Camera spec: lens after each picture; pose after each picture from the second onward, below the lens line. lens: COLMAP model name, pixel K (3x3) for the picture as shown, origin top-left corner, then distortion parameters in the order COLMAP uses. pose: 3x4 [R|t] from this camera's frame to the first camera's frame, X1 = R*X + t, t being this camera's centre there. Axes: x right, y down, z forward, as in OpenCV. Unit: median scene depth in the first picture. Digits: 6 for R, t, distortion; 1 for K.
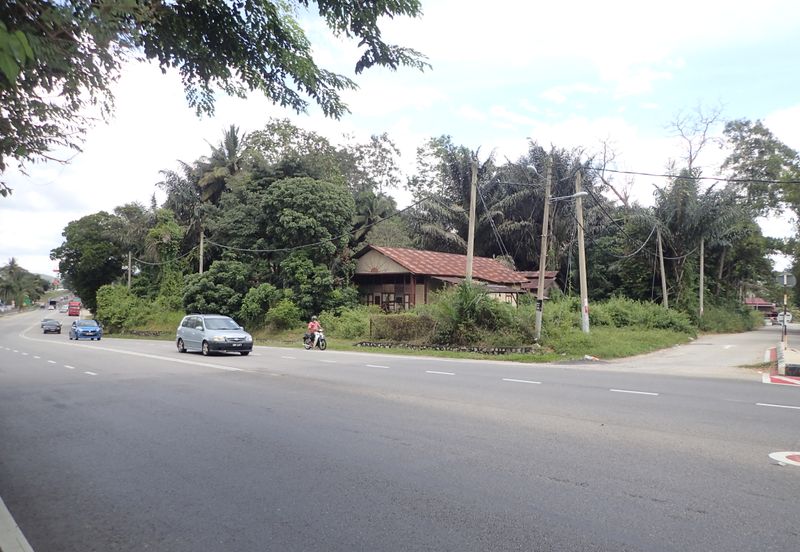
lens RADIAL K [[596.6, 0, 400.0], [0, 596.6, 276.0], [0, 0, 1]] dist [-0.000719, -0.003994]
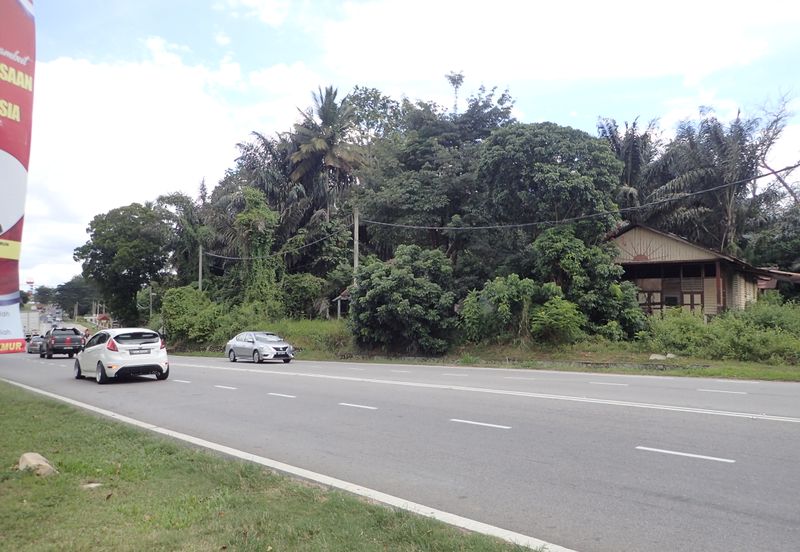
lens RADIAL K [[596.6, 0, 400.0], [0, 596.6, 276.0], [0, 0, 1]] dist [-0.000719, -0.003994]
pose [[0.999009, -0.000547, 0.044515, -0.323994], [0.001515, 0.999763, -0.021710, 0.024003], [-0.044492, 0.021756, 0.998773, 0.296426]]
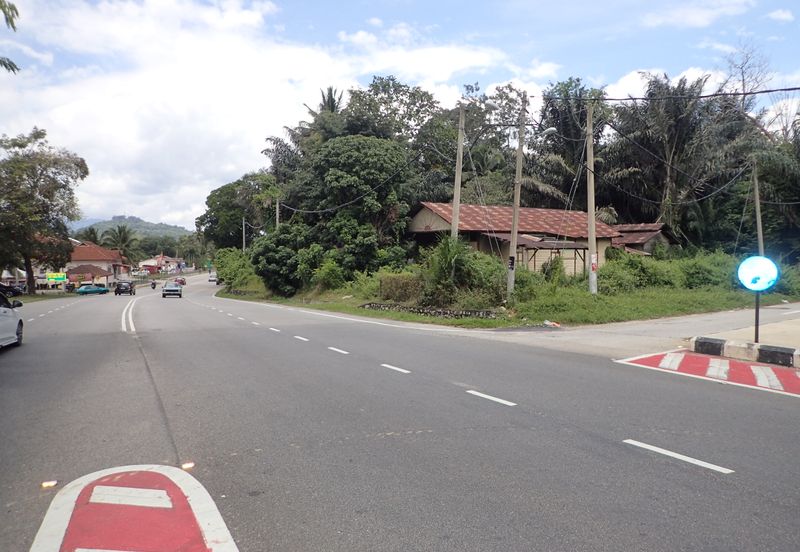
lens RADIAL K [[596.6, 0, 400.0], [0, 596.6, 276.0], [0, 0, 1]] dist [-0.000719, -0.003994]
pose [[0.960686, -0.005861, -0.277577, 0.165861], [0.024885, 0.997571, 0.065062, 0.003601], [0.276521, -0.069412, 0.958498, 0.058003]]
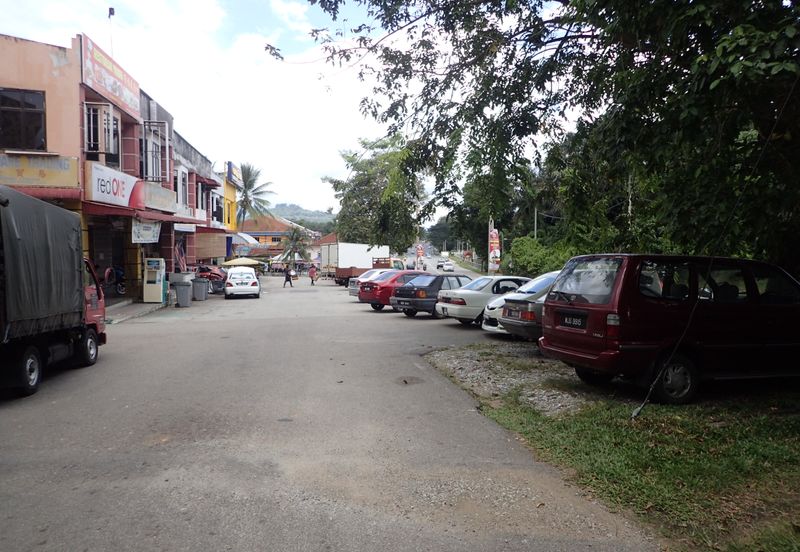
lens RADIAL K [[596.6, 0, 400.0], [0, 596.6, 276.0], [0, 0, 1]] dist [-0.000719, -0.003994]
pose [[0.867029, 0.023709, -0.497693, -0.156820], [0.019275, 0.996524, 0.081050, -0.011020], [0.497884, -0.079865, 0.863558, -0.167271]]
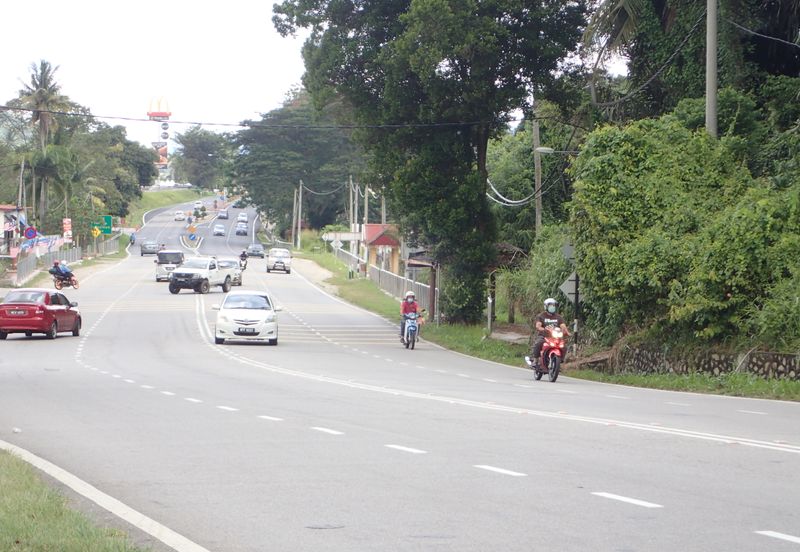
lens RADIAL K [[2372.8, 0, 399.8], [0, 2372.8, 275.9], [0, 0, 1]] dist [0.098441, 0.509230]
pose [[0.916759, 0.009064, -0.399337, -0.330651], [0.015879, 0.998125, 0.059110, 0.024833], [0.399124, -0.060531, 0.914897, 0.330872]]
